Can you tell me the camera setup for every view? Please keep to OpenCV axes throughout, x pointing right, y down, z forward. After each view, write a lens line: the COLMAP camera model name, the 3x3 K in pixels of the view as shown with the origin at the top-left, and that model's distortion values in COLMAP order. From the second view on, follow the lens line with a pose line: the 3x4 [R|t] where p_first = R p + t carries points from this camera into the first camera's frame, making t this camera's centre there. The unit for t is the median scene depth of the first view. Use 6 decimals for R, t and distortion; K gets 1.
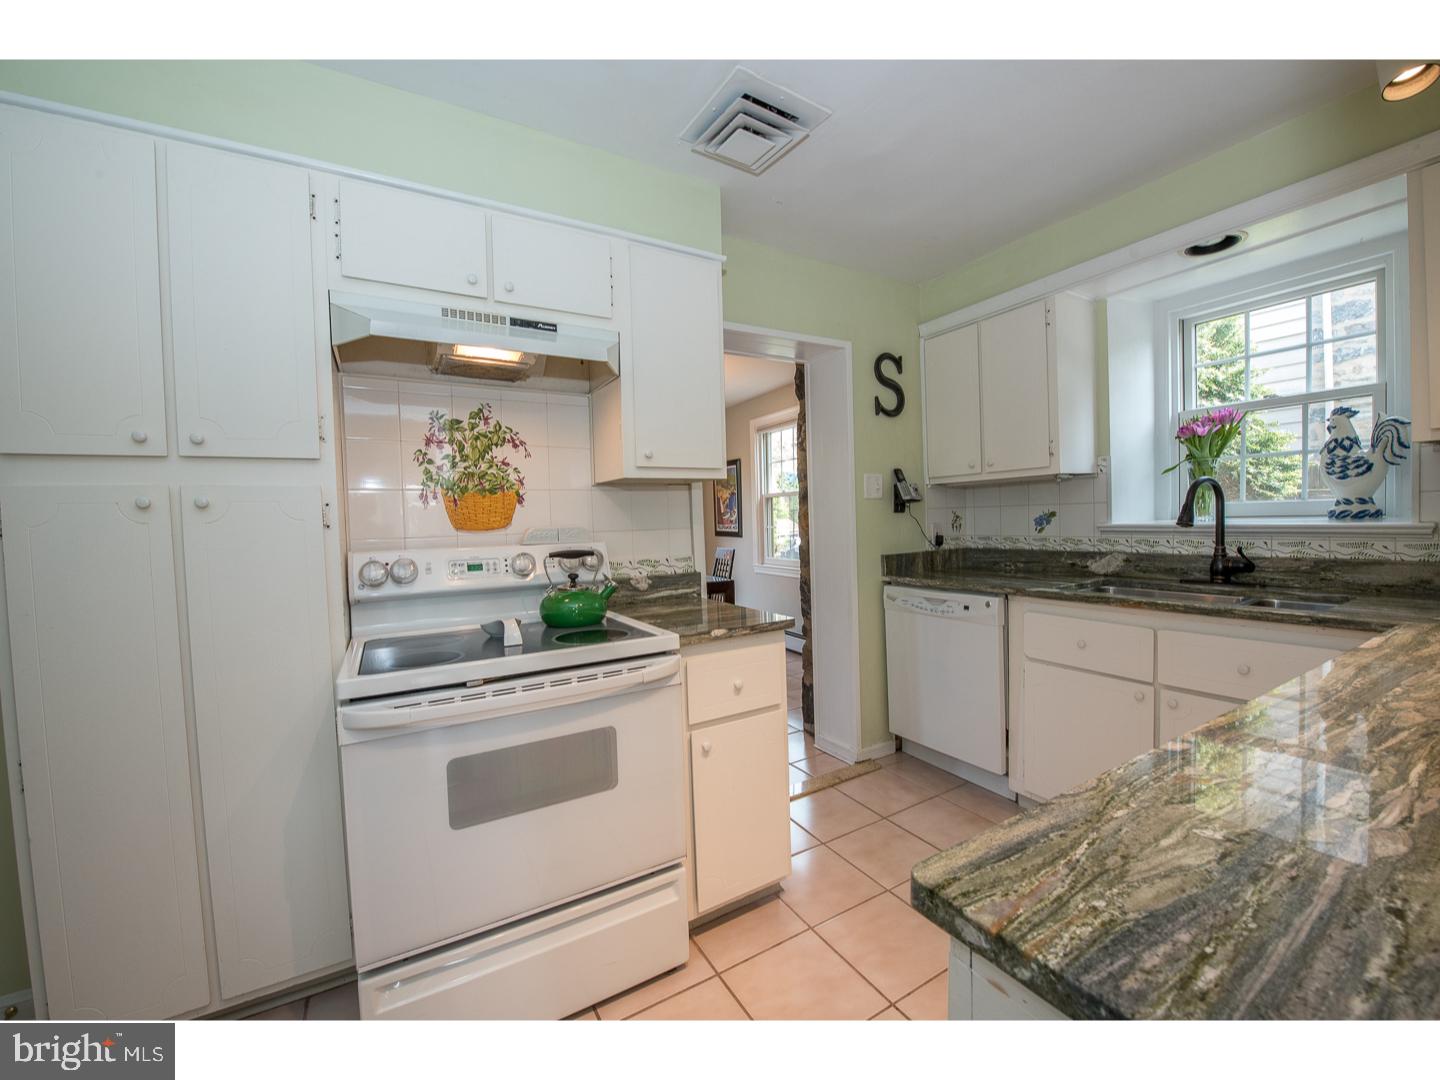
lens RADIAL K [[575.1, 0, 716.5], [0, 575.1, 539.1], [0, 0, 1]] dist [-0.018071, -0.001254]
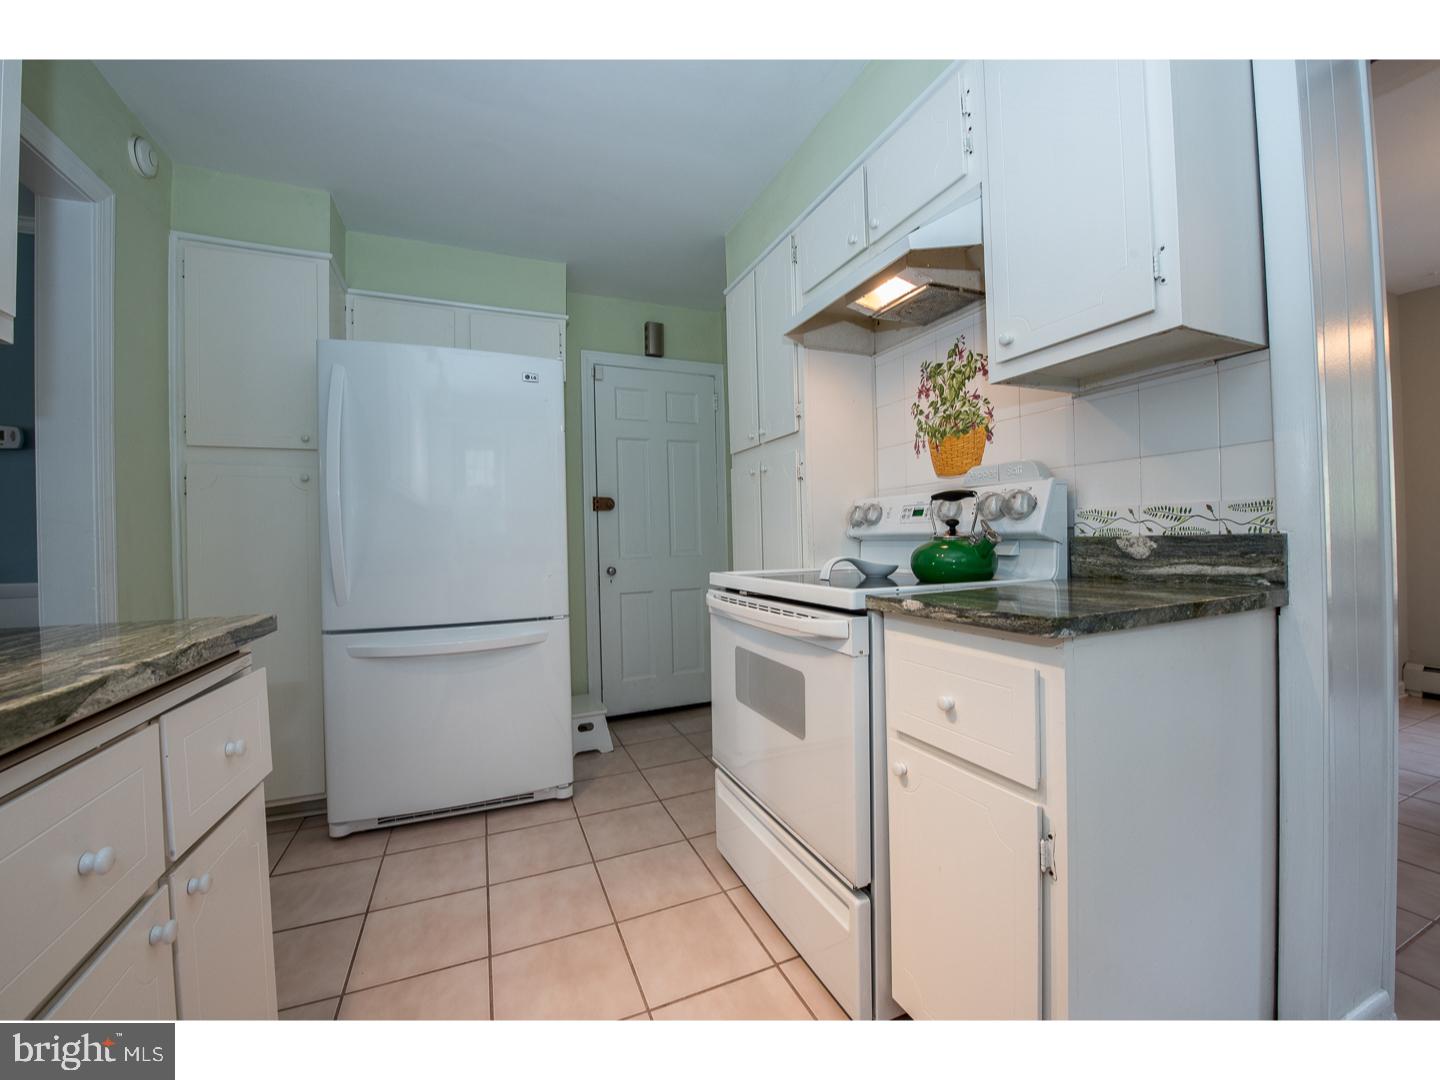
lens RADIAL K [[575.1, 0, 719.5], [0, 575.1, 538.6], [0, 0, 1]] dist [-0.018071, -0.001254]
pose [[-0.134954, 0.034877, -0.990238, 0.576348], [-0.003912, 0.999354, 0.035731, 0.057171], [0.990844, 0.008696, -0.134731, 0.754790]]
